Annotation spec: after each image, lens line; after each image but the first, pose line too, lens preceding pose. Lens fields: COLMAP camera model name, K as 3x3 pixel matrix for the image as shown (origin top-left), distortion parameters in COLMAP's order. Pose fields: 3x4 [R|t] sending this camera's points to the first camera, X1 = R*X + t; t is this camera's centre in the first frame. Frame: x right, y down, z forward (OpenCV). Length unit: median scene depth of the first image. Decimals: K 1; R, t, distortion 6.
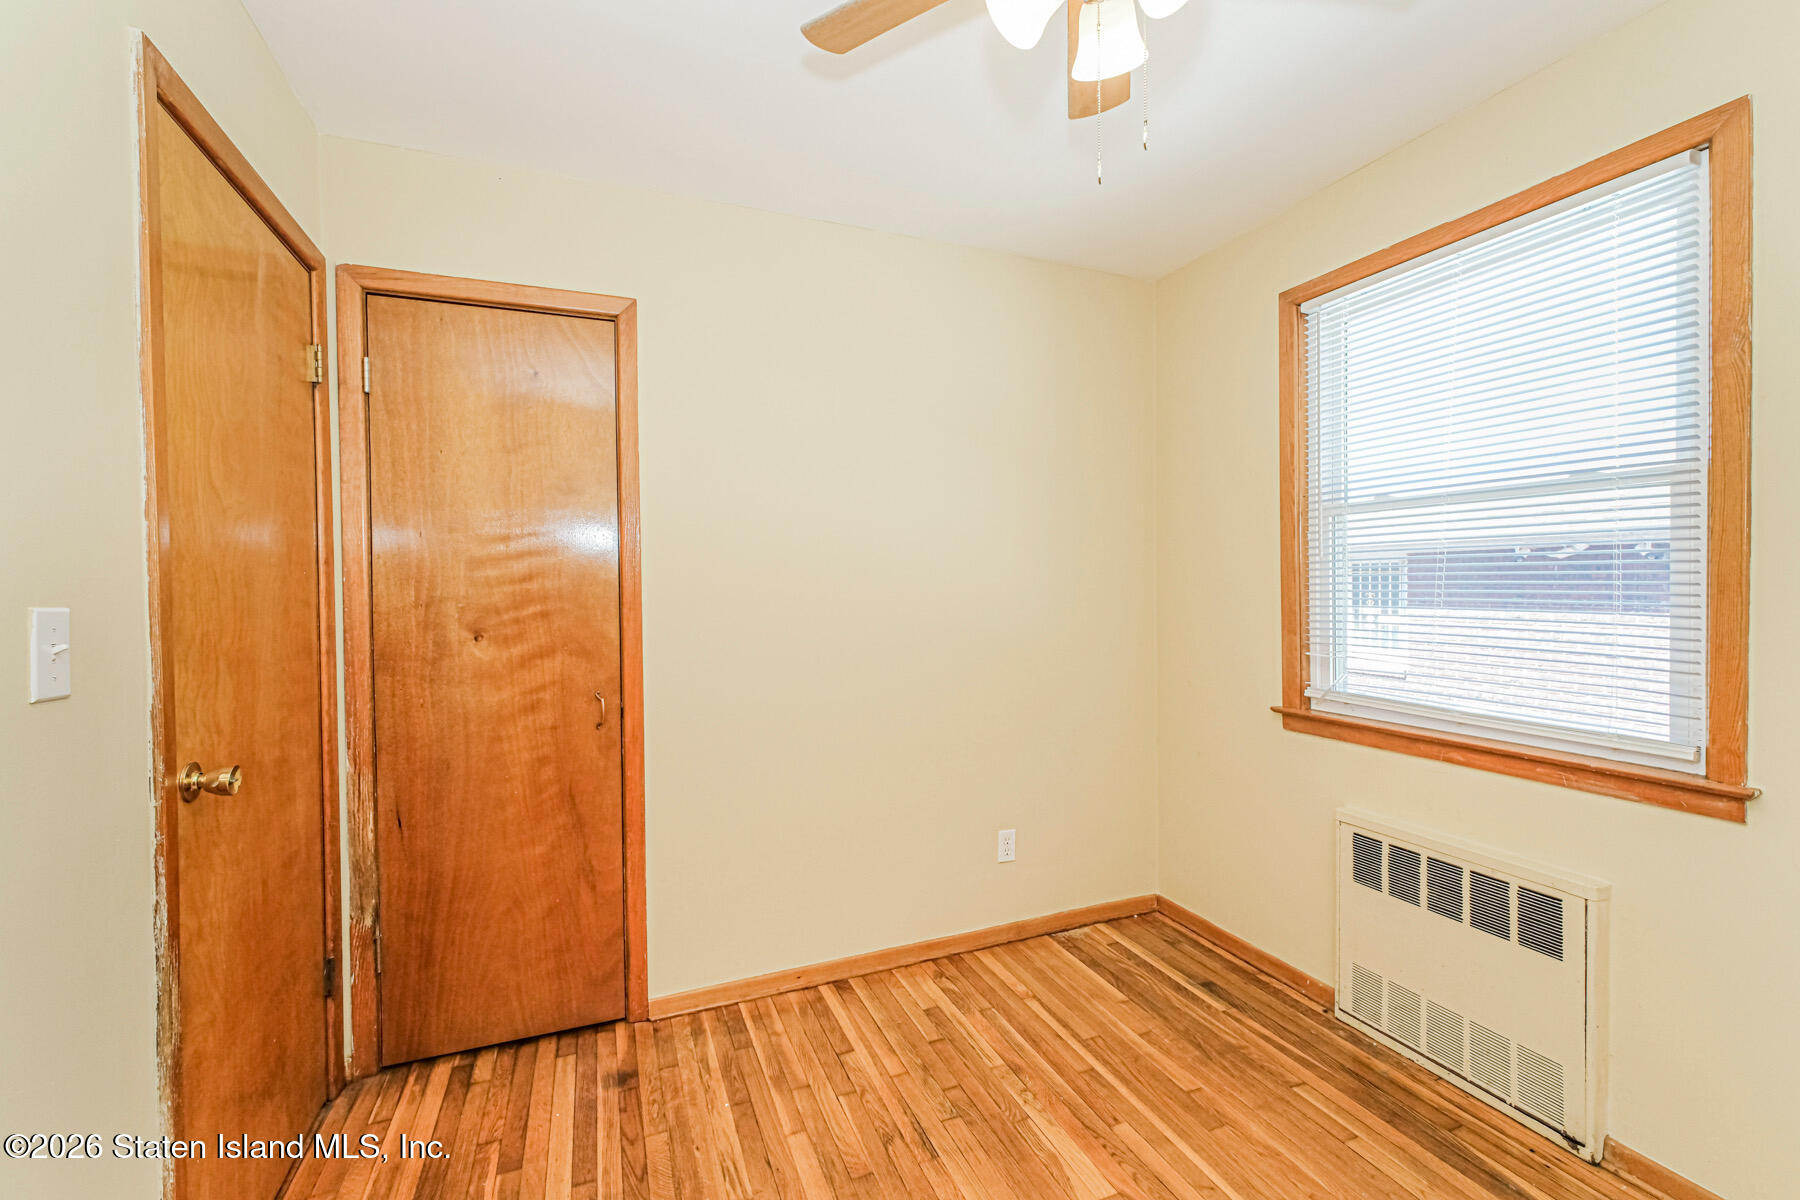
lens RADIAL K [[757.3, 0, 902.5], [0, 757.3, 593.7], [0, 0, 1]] dist [-0.005090, 0.000291]
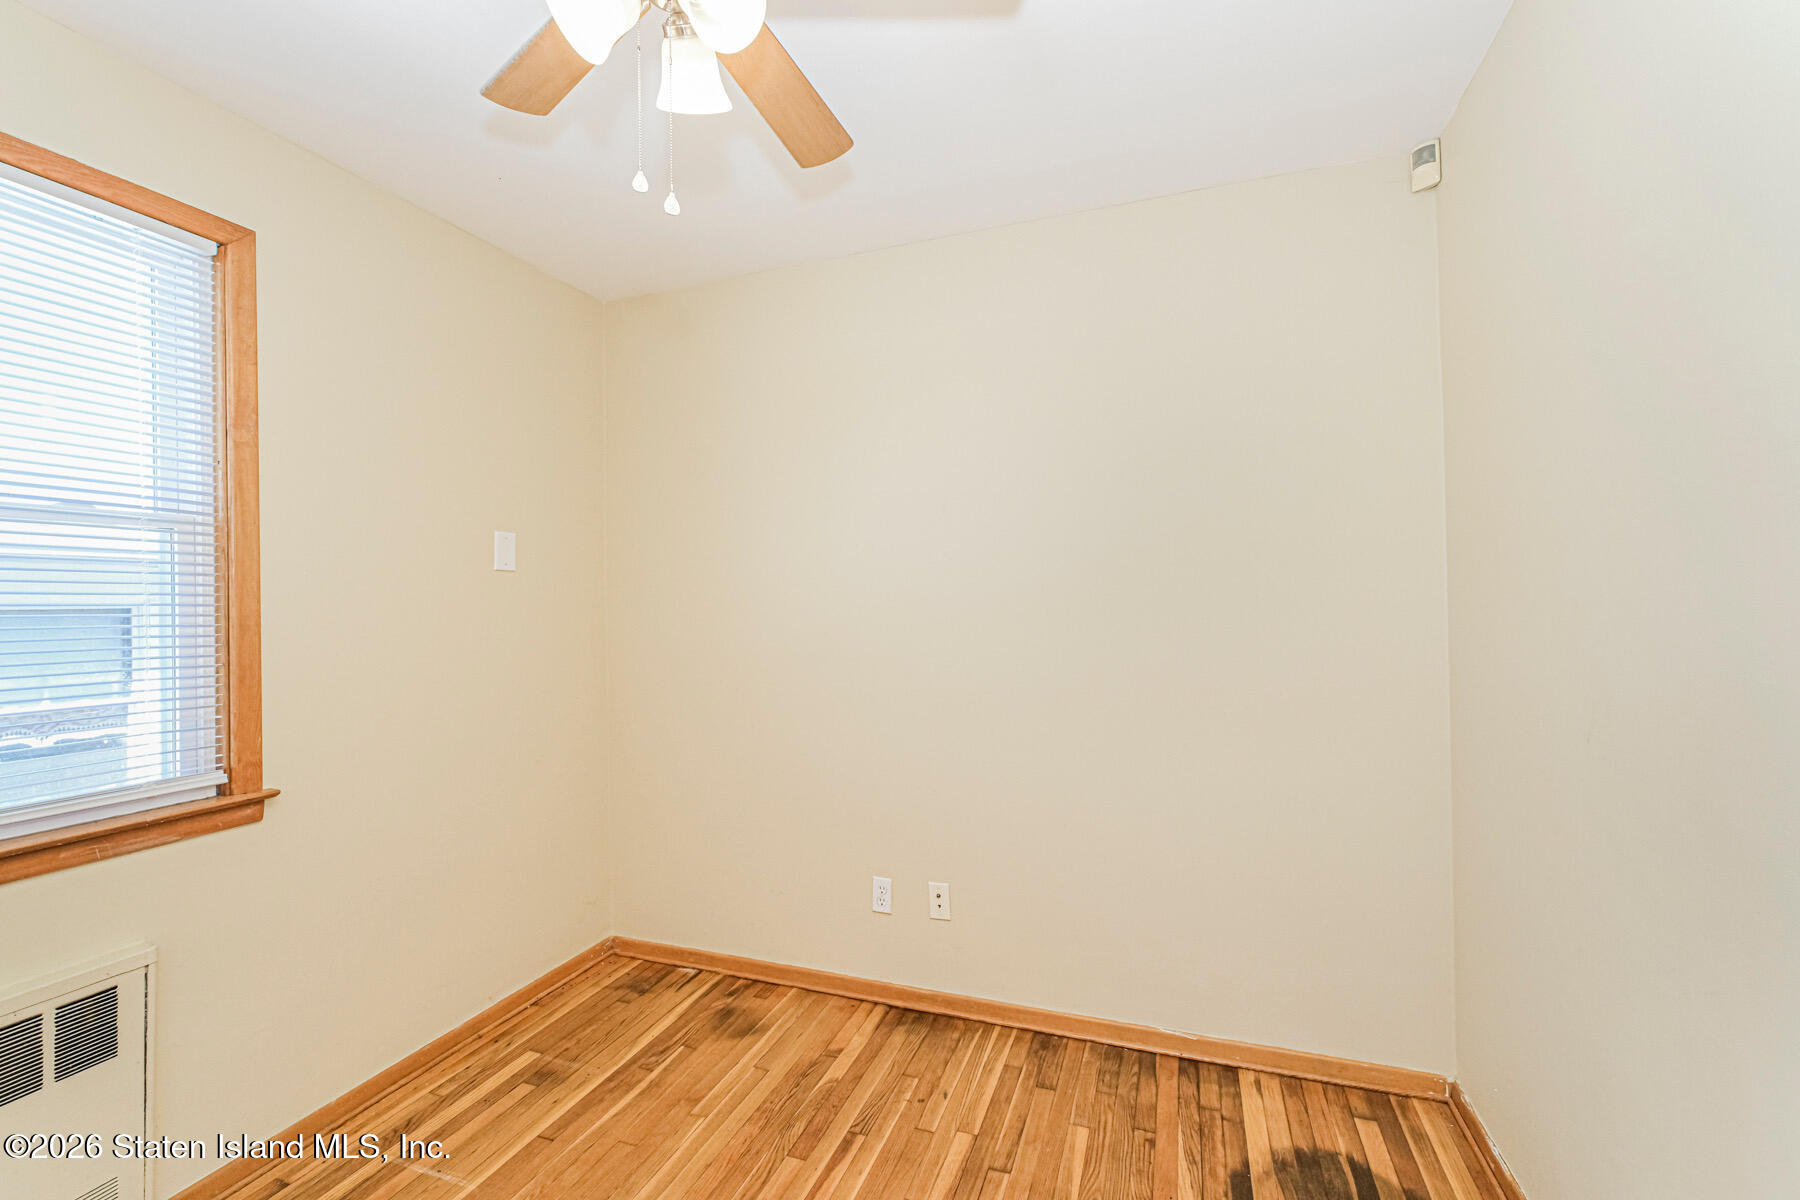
lens RADIAL K [[757.3, 0, 901.8], [0, 757.3, 596.7], [0, 0, 1]] dist [-0.005090, 0.000291]
pose [[-0.734782, 0.029101, 0.677678, -0.437364], [0.035845, 0.999349, -0.004048, -0.013726], [-0.677355, 0.021318, -0.735347, 1.077035]]
